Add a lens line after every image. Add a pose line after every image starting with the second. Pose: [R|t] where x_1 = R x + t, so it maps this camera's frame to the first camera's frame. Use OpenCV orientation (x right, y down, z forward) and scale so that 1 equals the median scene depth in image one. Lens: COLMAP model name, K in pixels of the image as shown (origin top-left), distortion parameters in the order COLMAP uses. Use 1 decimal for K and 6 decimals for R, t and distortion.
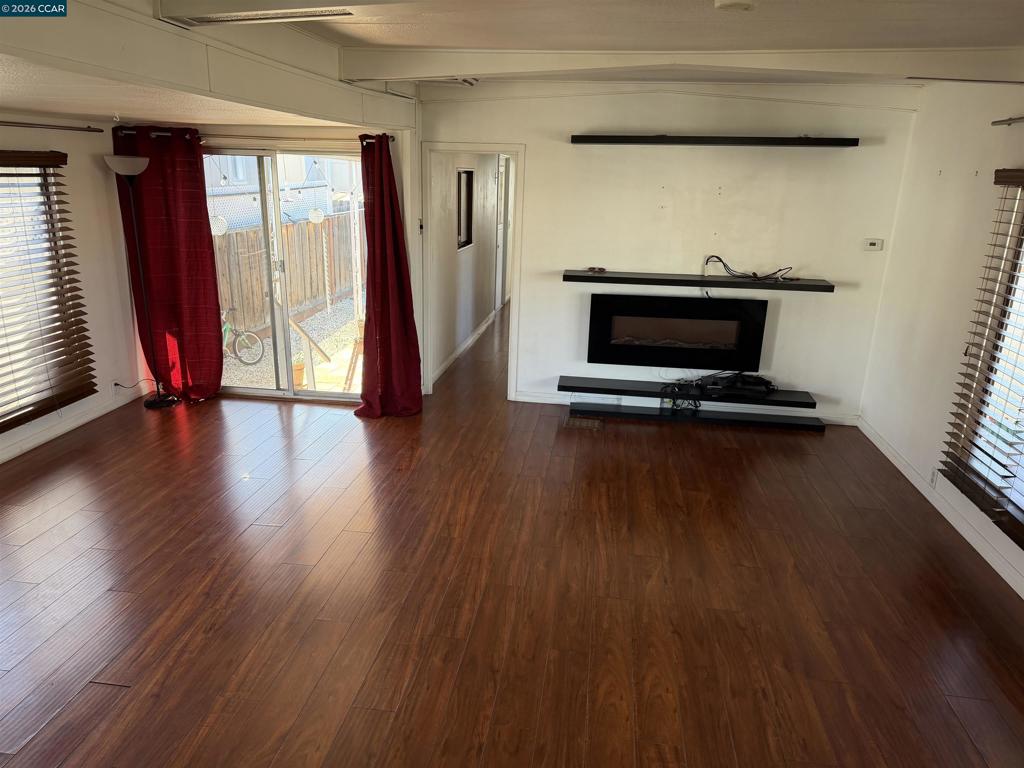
lens RADIAL K [[725.6, 0, 511.5], [0, 725.6, 381.8], [0, 0, 1]] dist [0.069356, -0.013653]
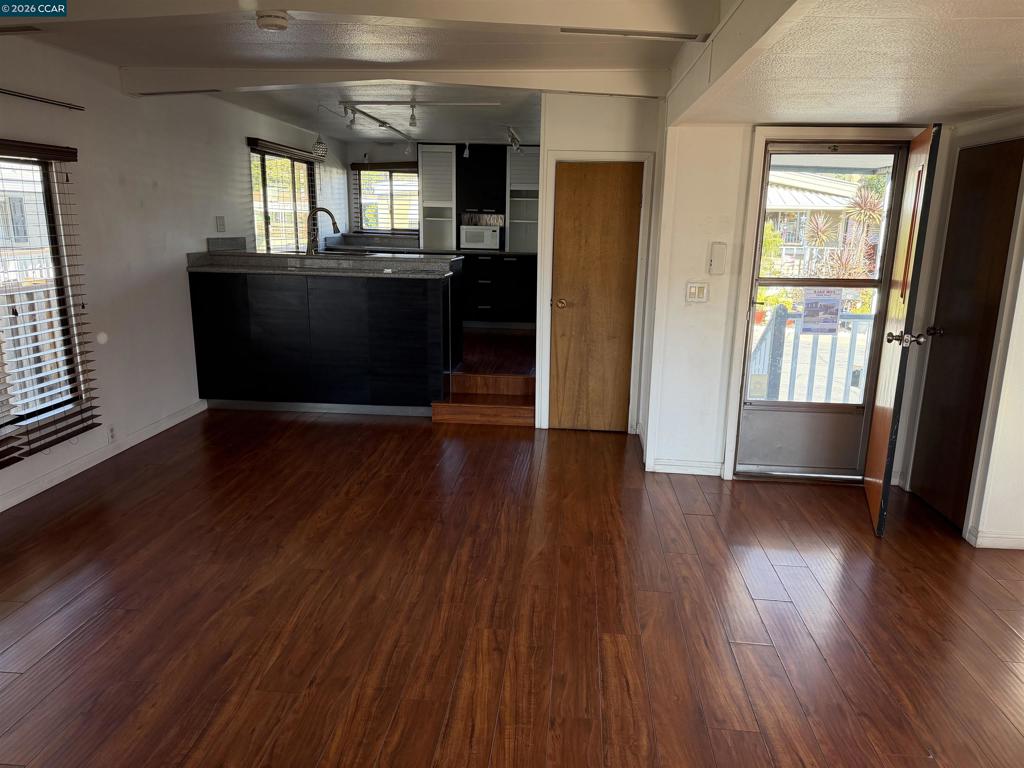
lens RADIAL K [[725.6, 0, 509.4], [0, 725.6, 390.3], [0, 0, 1]] dist [0.069356, -0.013653]
pose [[-0.998255, -0.033010, -0.048957, -0.061509], [-0.052752, 0.871093, 0.488276, -0.397811], [0.026528, 0.490007, -0.871315, 1.677170]]
